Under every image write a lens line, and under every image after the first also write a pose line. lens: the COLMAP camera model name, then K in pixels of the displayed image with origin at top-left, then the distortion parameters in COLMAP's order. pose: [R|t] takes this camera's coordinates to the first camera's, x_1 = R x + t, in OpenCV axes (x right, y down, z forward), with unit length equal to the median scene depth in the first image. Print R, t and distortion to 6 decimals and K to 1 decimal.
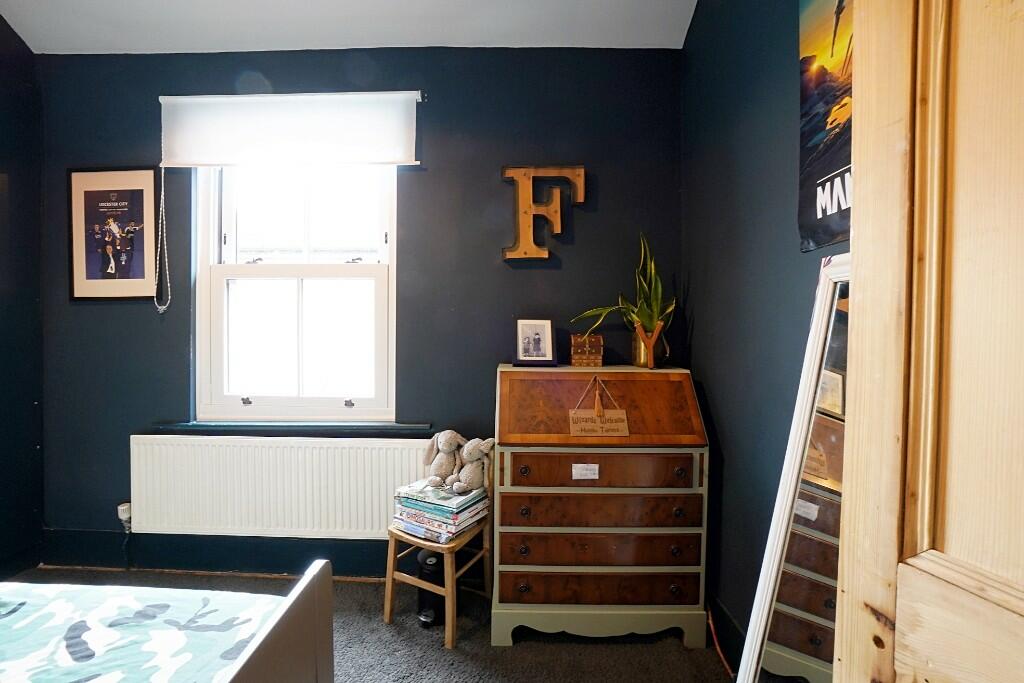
lens RADIAL K [[454.2, 0, 503.8], [0, 454.2, 333.2], [0, 0, 1]] dist [-0.058843, 0.018073]
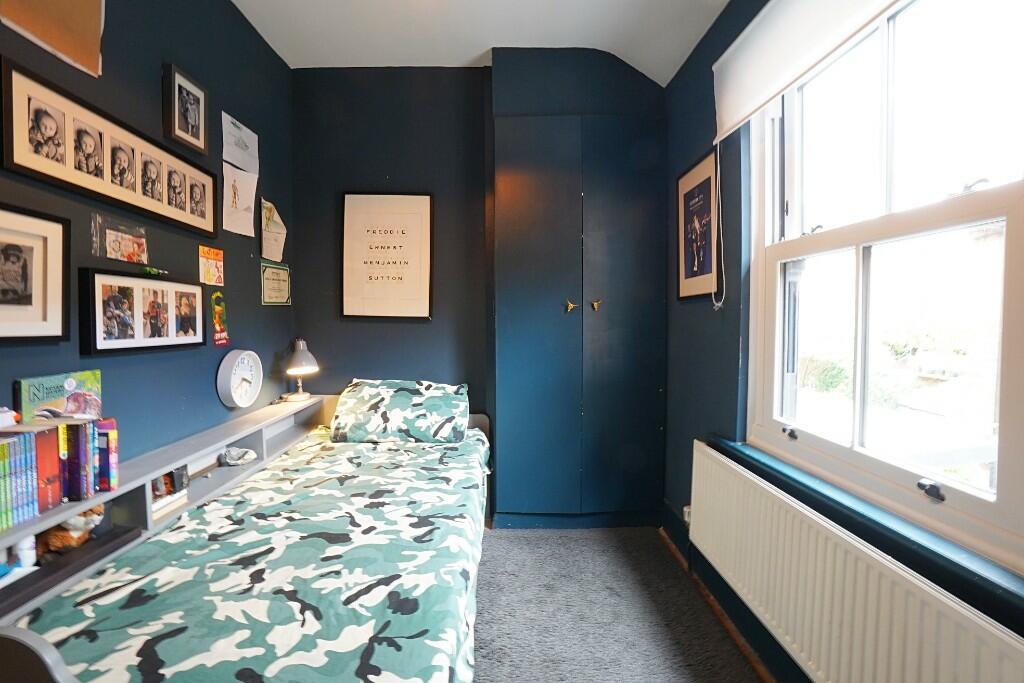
lens RADIAL K [[454.2, 0, 503.8], [0, 454.2, 333.2], [0, 0, 1]] dist [-0.058843, 0.018073]
pose [[0.018100, 0.031570, -0.999338, 0.109738], [-0.012226, 0.999434, 0.031352, -0.023357], [0.999761, 0.011650, 0.018475, 0.555051]]
